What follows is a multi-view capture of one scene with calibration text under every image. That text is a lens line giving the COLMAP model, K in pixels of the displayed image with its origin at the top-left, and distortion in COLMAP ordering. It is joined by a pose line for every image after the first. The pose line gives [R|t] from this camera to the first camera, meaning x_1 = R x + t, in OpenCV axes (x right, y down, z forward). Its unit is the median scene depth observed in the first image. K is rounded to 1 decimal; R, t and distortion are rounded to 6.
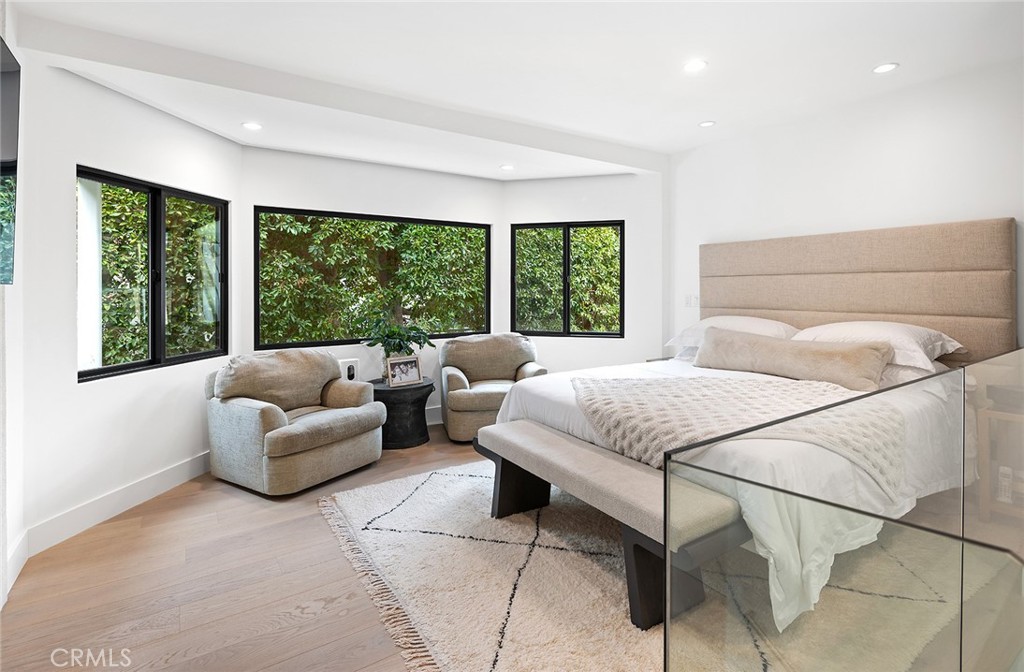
lens RADIAL K [[483.3, 0, 512.4], [0, 483.3, 291.8], [0, 0, 1]] dist [-0.000064, 0.000218]
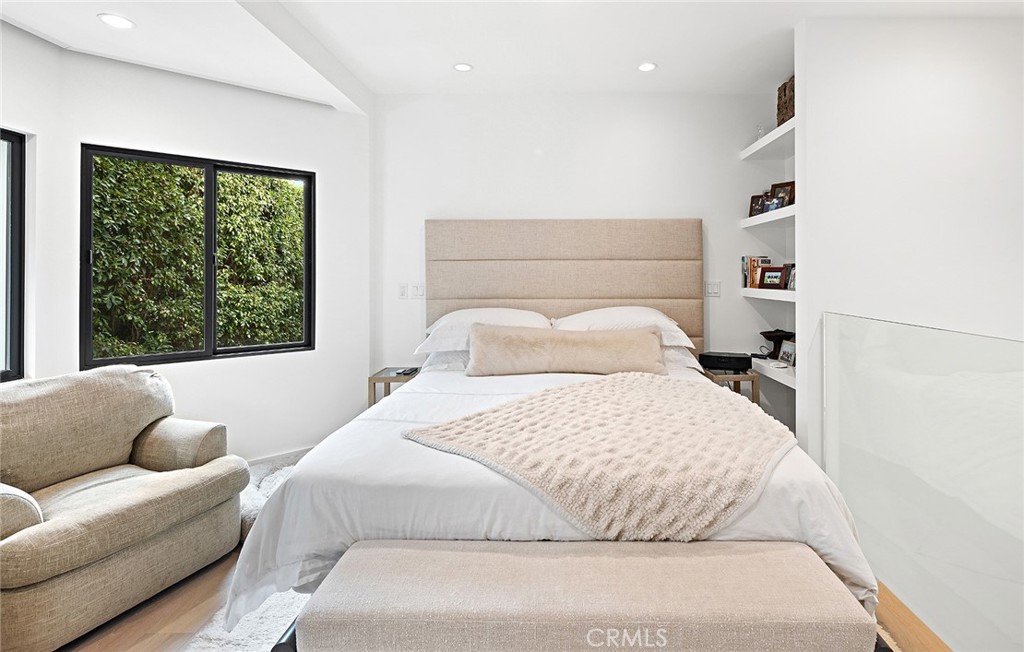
lens RADIAL K [[515.9, 0, 513.0], [0, 515.9, 275.1], [0, 0, 1]] dist [-0.001924, -0.000023]
pose [[0.562089, 0.001579, 0.827076, -0.240166], [0.005822, 0.999966, -0.005866, -0.001259], [-0.827057, 0.008113, 0.562060, 0.443045]]
